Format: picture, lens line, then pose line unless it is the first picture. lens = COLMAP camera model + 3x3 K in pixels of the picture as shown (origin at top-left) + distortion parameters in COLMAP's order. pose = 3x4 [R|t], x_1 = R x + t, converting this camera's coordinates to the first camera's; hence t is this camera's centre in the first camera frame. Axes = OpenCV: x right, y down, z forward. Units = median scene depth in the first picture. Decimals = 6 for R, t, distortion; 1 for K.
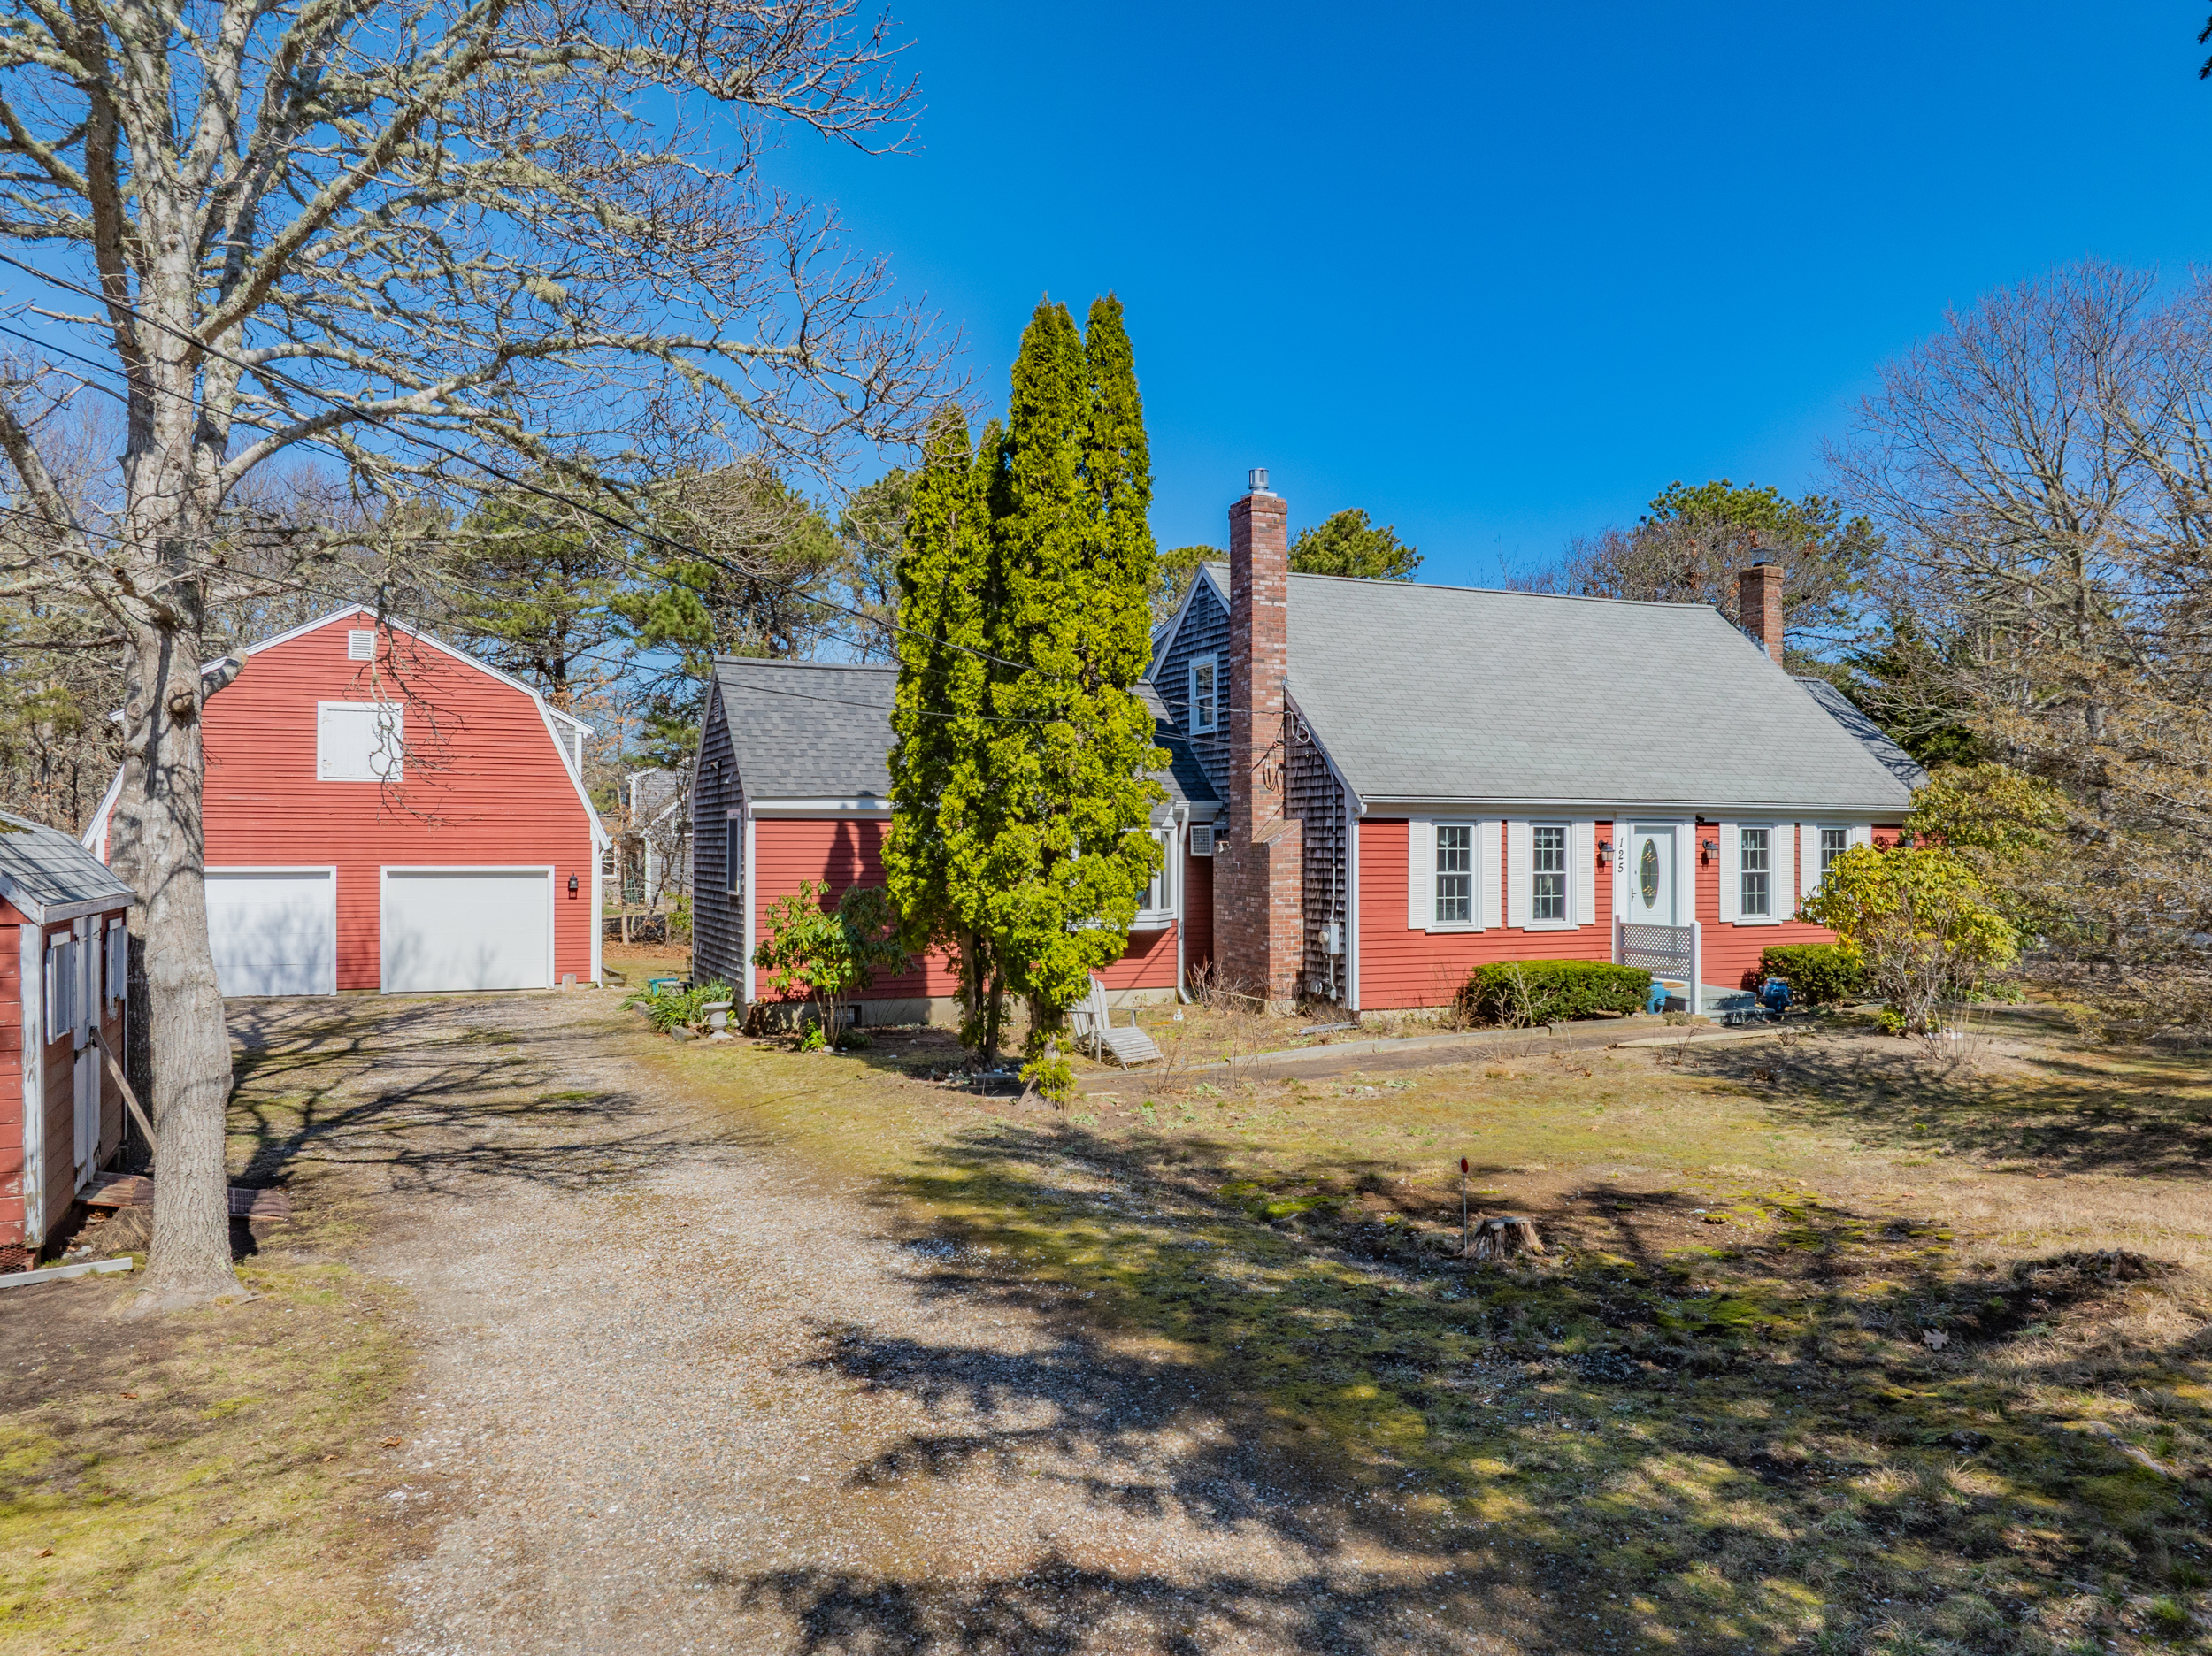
lens RADIAL K [[1559.3, 0, 1115.4], [0, 1559.3, 829.7], [0, 0, 1]] dist [-0.060165, 0.032459]
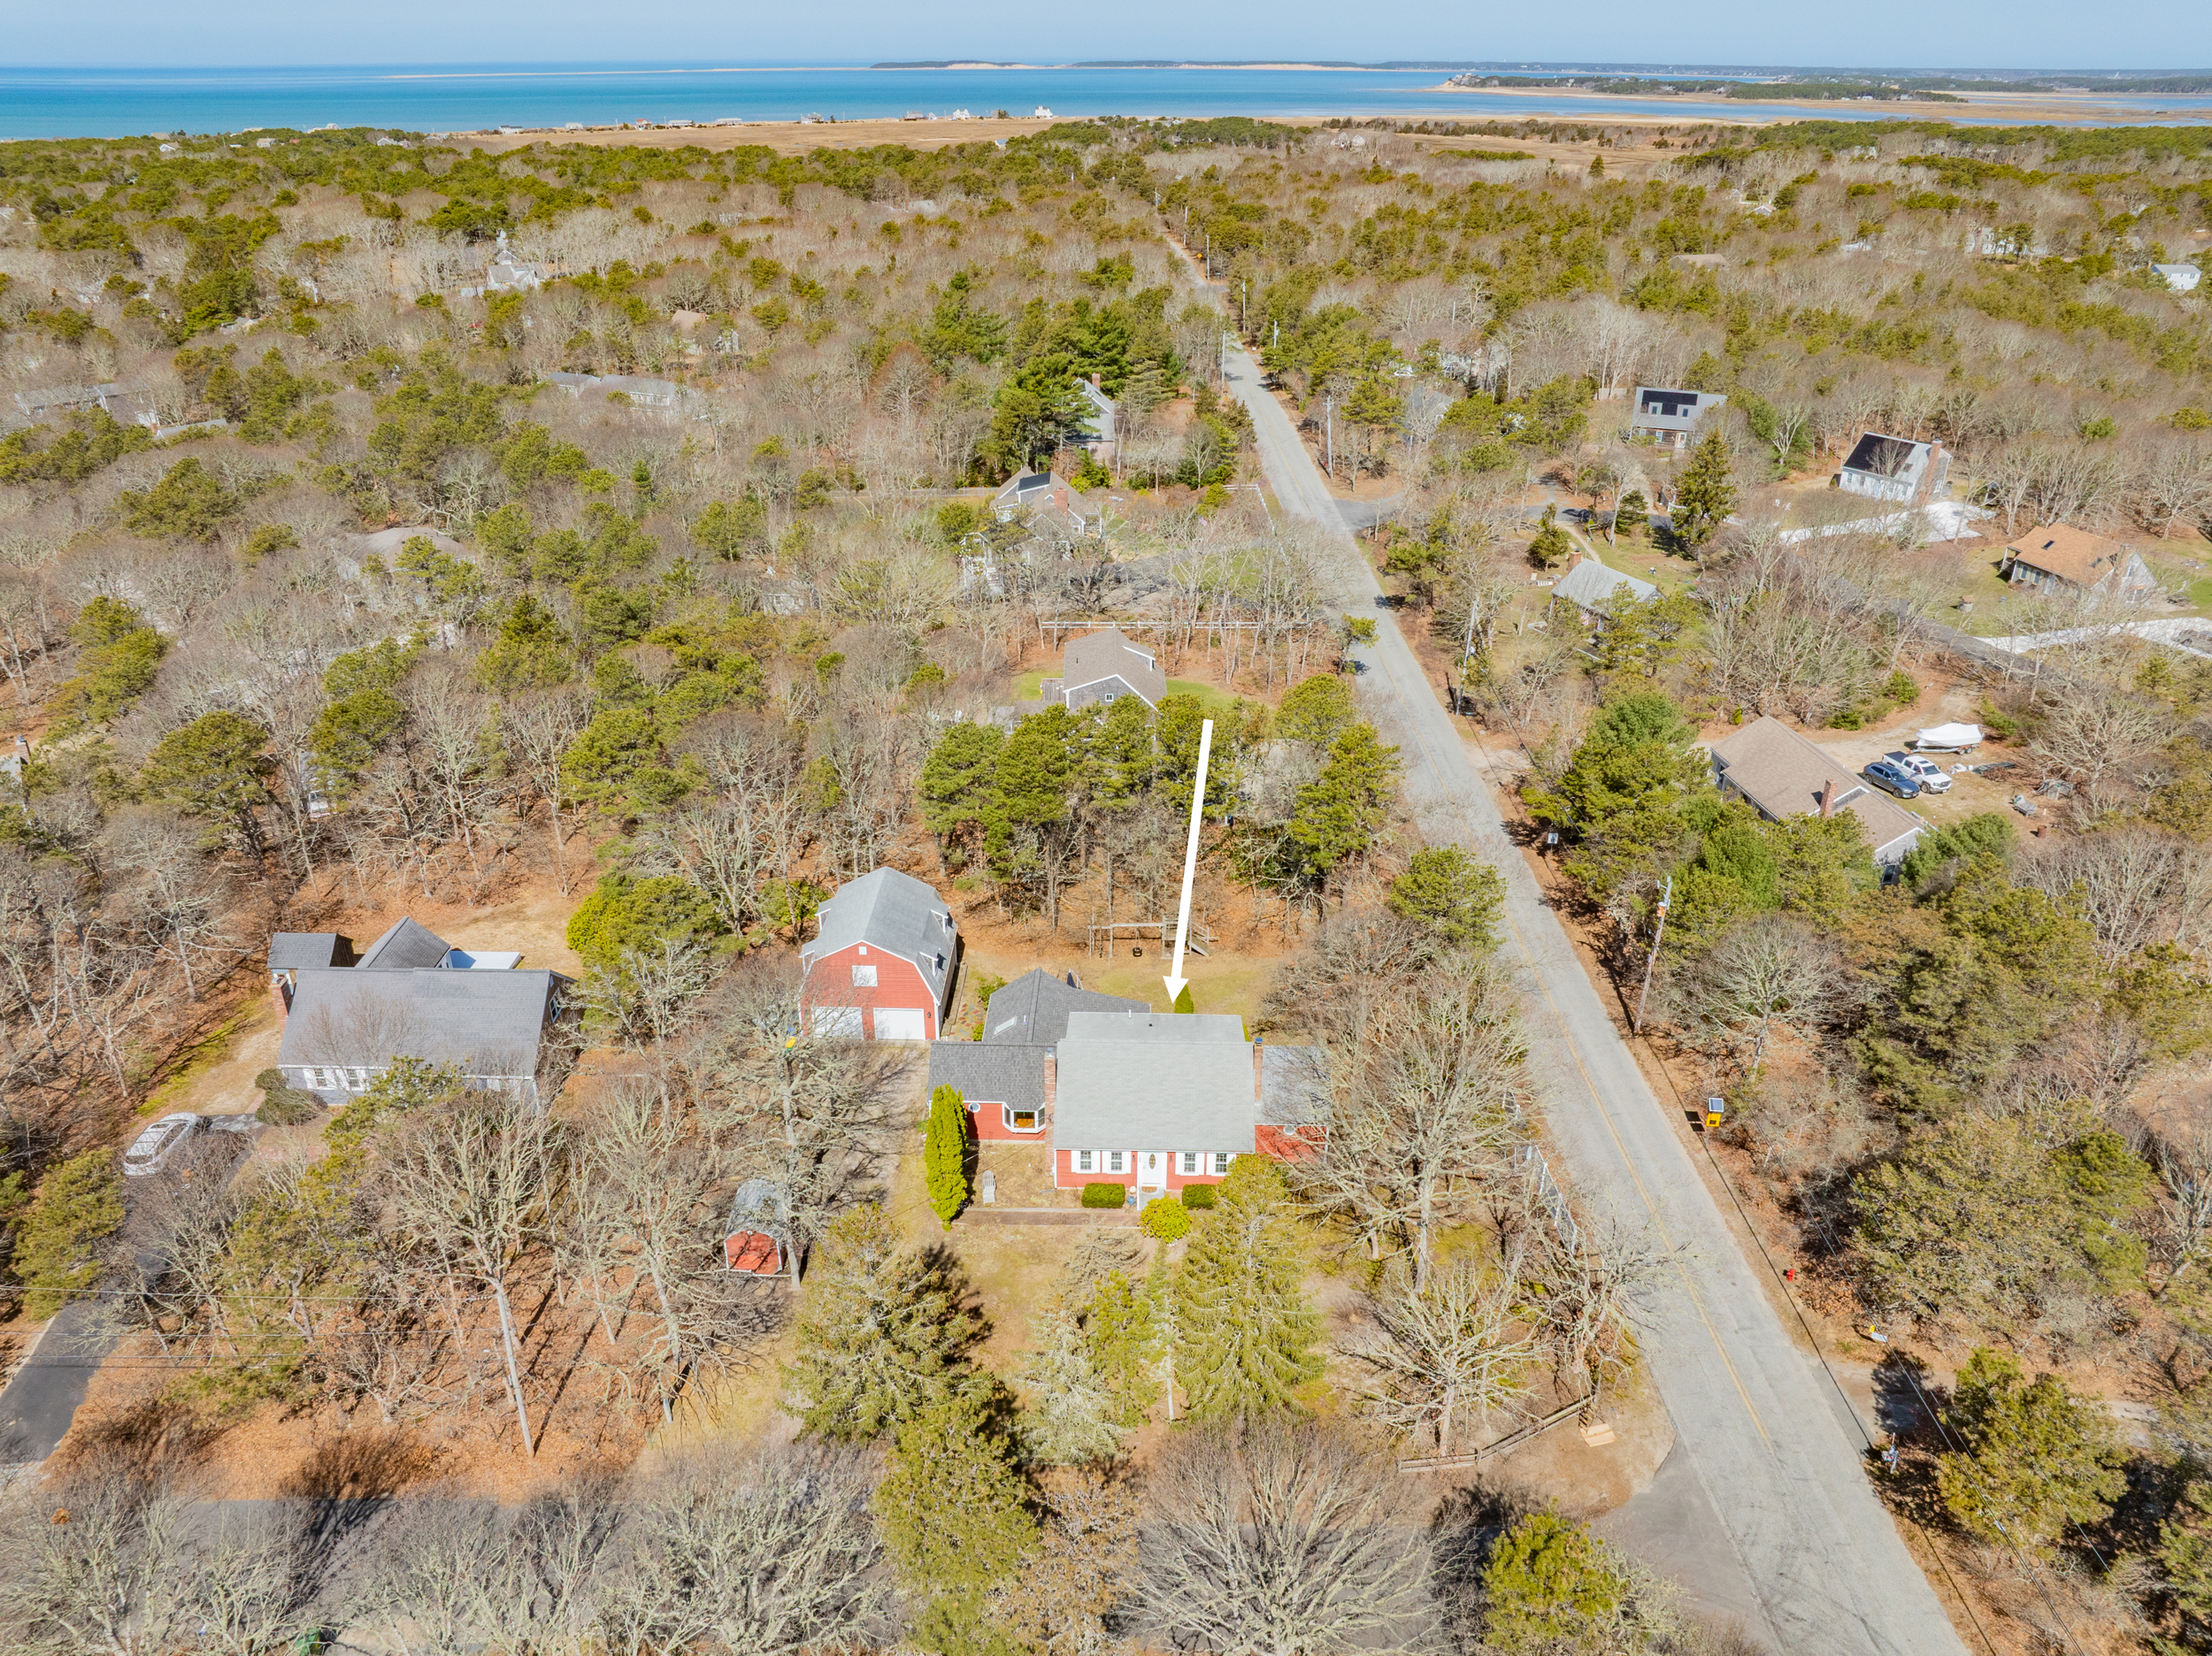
lens RADIAL K [[1559.3, 0, 1103.0], [0, 1559.3, 824.4], [0, 0, 1]] dist [-0.060165, 0.032459]
pose [[0.902592, 0.191508, -0.385555, 1.551342], [0.006027, 0.889895, 0.456126, -2.428949], [0.430455, -0.414020, 0.802057, -1.714928]]
